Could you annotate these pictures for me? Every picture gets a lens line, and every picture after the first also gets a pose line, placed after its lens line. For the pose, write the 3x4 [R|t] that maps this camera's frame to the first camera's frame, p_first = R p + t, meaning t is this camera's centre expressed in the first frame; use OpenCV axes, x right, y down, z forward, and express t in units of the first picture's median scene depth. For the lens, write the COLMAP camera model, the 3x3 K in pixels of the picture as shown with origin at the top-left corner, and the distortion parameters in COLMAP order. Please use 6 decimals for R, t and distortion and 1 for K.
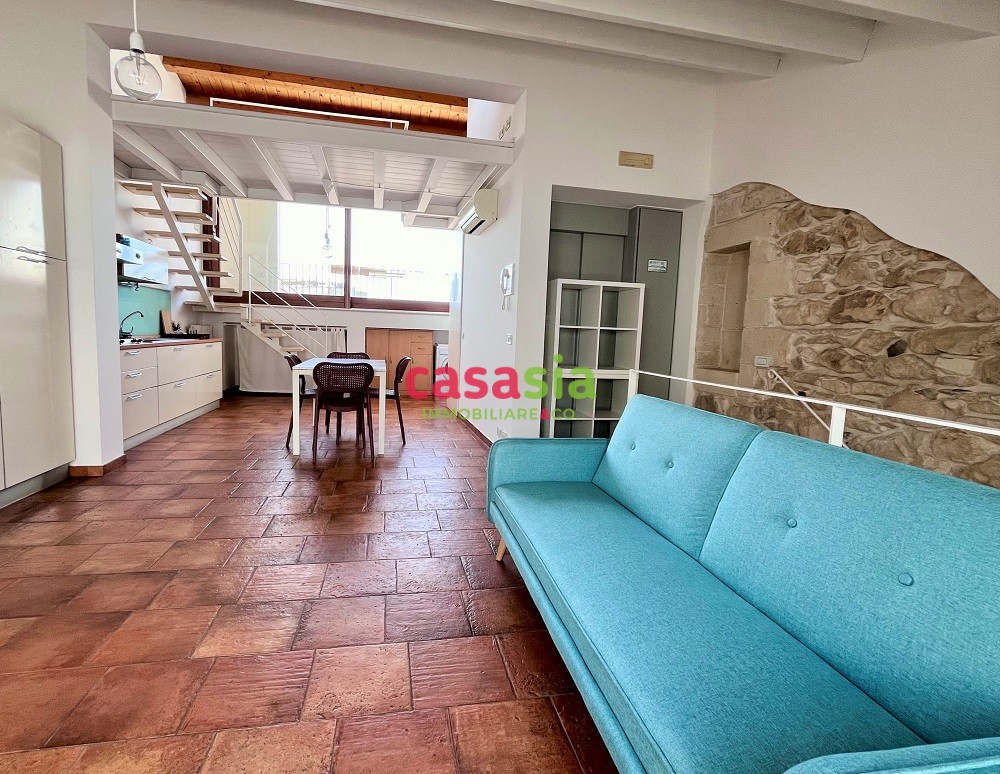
lens RADIAL K [[483.6, 0, 478.3], [0, 483.6, 377.3], [0, 0, 1]] dist [0.004159, 0.001842]
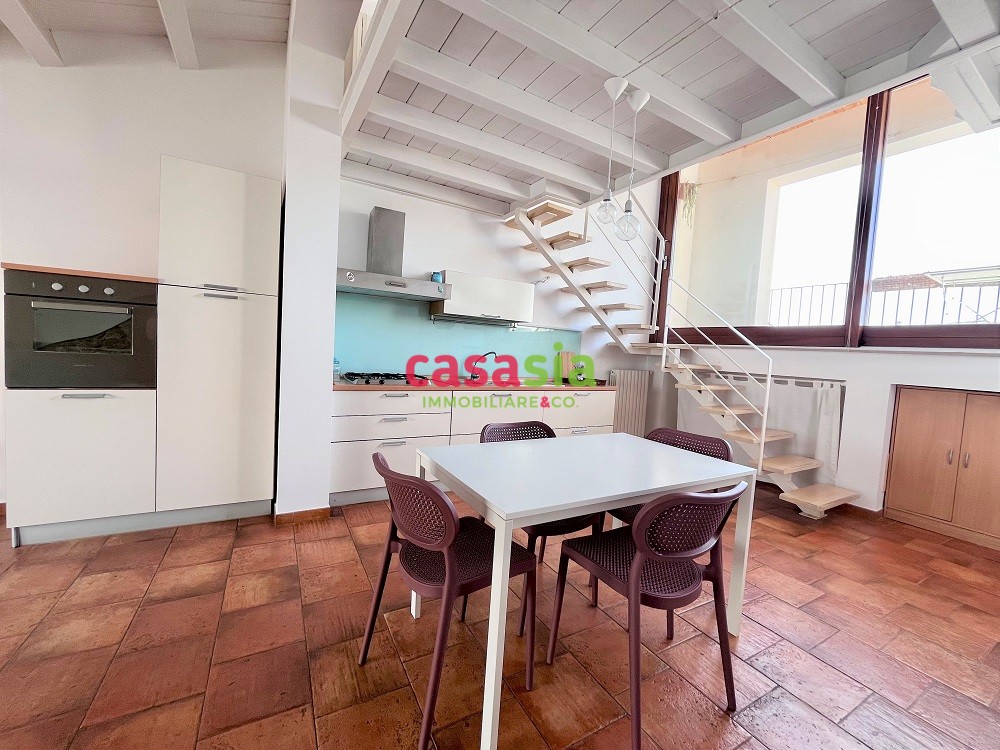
lens RADIAL K [[406.6, 0, 498.3], [0, 406.6, 370.0], [0, 0, 1]] dist [-0.002403, 0.000587]
pose [[0.325703, 0.028013, -0.945057, 0.073337], [-0.134839, 0.990720, -0.017104, -0.131757], [0.935808, 0.133001, 0.326458, 1.131439]]
